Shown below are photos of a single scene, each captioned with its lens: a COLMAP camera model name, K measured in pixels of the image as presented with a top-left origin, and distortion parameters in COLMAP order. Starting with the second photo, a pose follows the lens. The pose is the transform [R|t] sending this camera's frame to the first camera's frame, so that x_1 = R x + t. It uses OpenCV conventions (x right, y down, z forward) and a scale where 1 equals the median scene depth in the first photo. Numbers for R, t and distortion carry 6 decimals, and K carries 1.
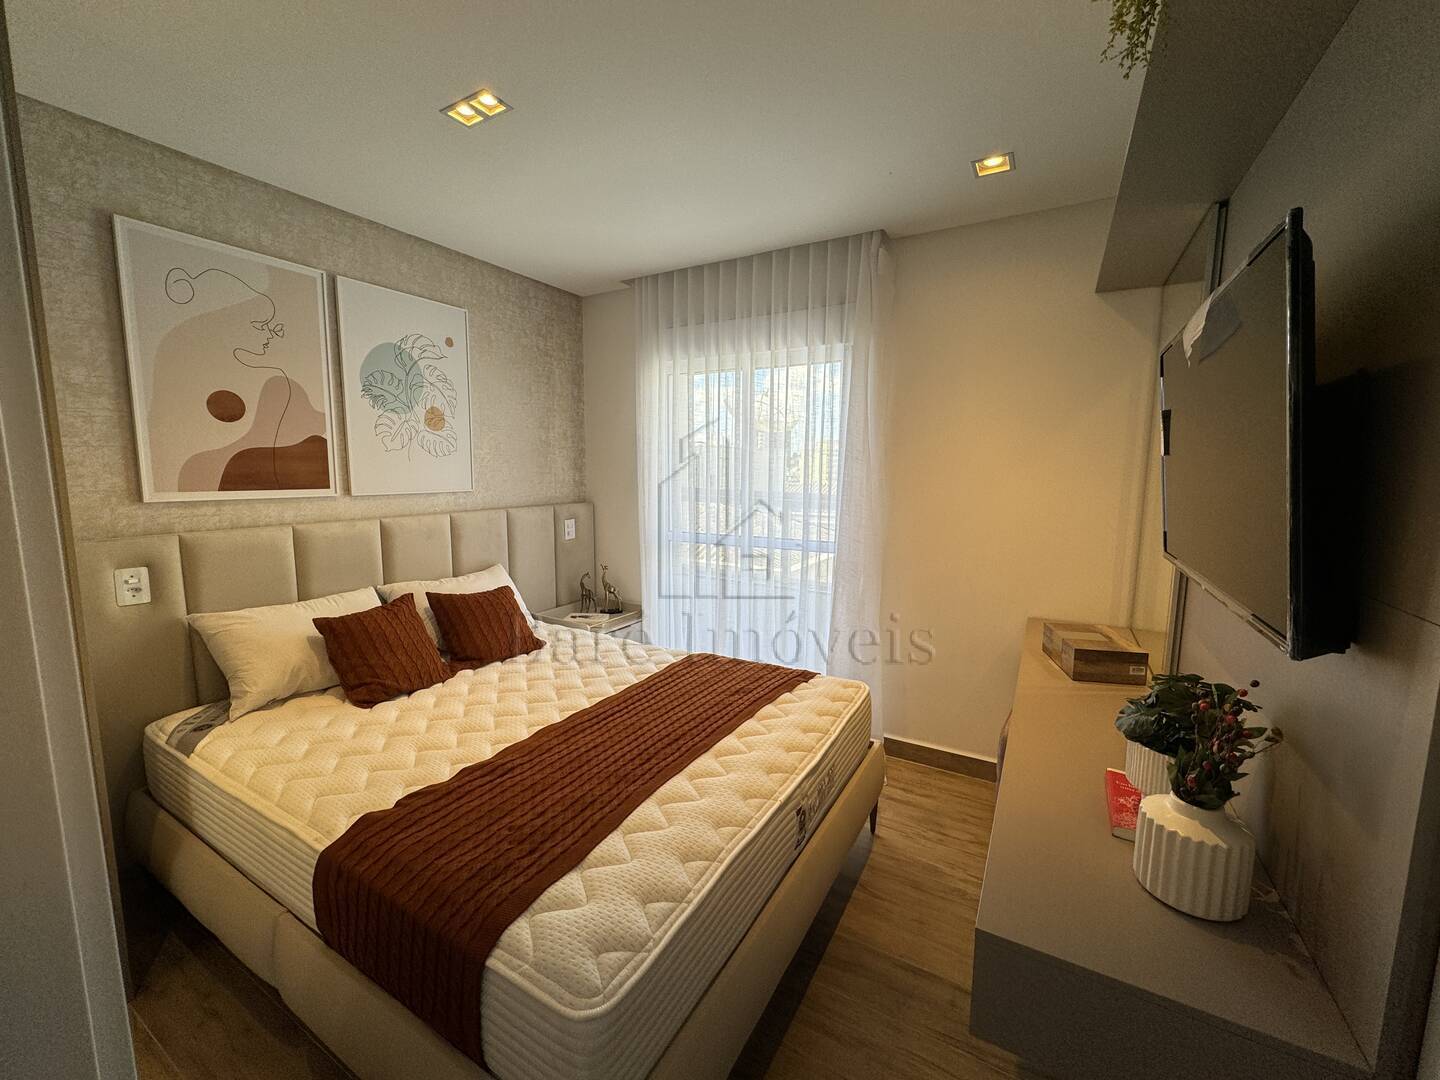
lens RADIAL K [[572.8, 0, 721.5], [0, 572.8, 539.2], [0, 0, 1]] dist [-0.002105, -0.000505]
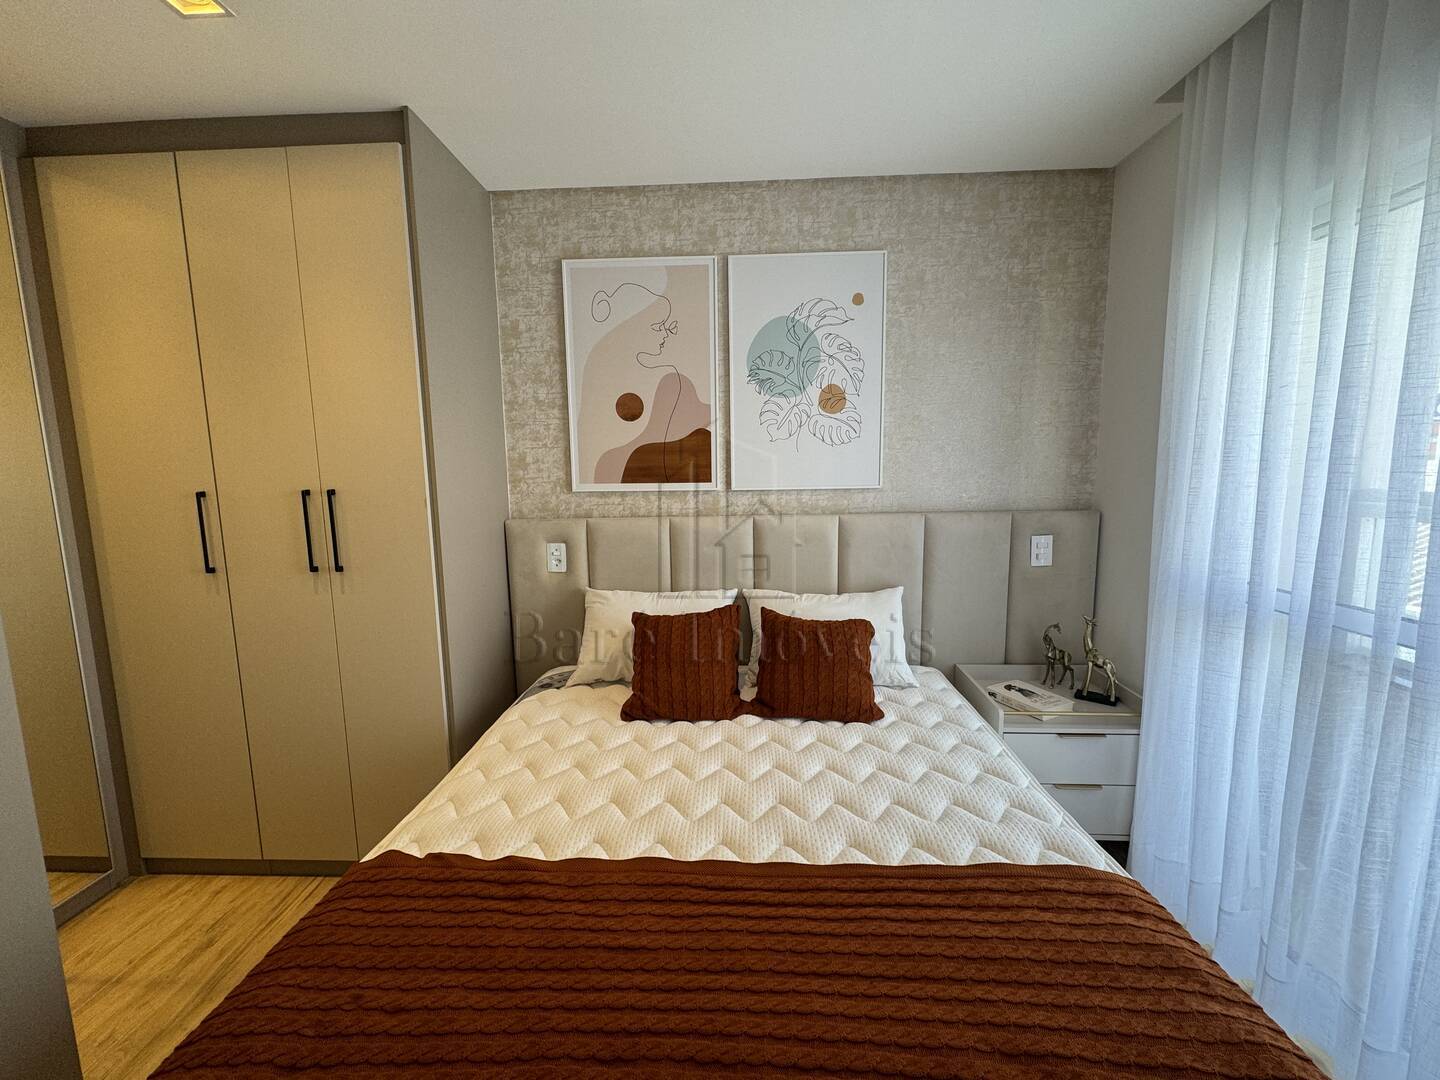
lens RADIAL K [[572.8, 0, 720.8], [0, 572.8, 538.7], [0, 0, 1]] dist [-0.002105, -0.000505]
pose [[0.468050, 0.097076, -0.878354, 0.180532], [-0.091919, 0.993905, 0.060866, -0.051290], [0.878909, 0.052249, 0.474120, 0.528447]]
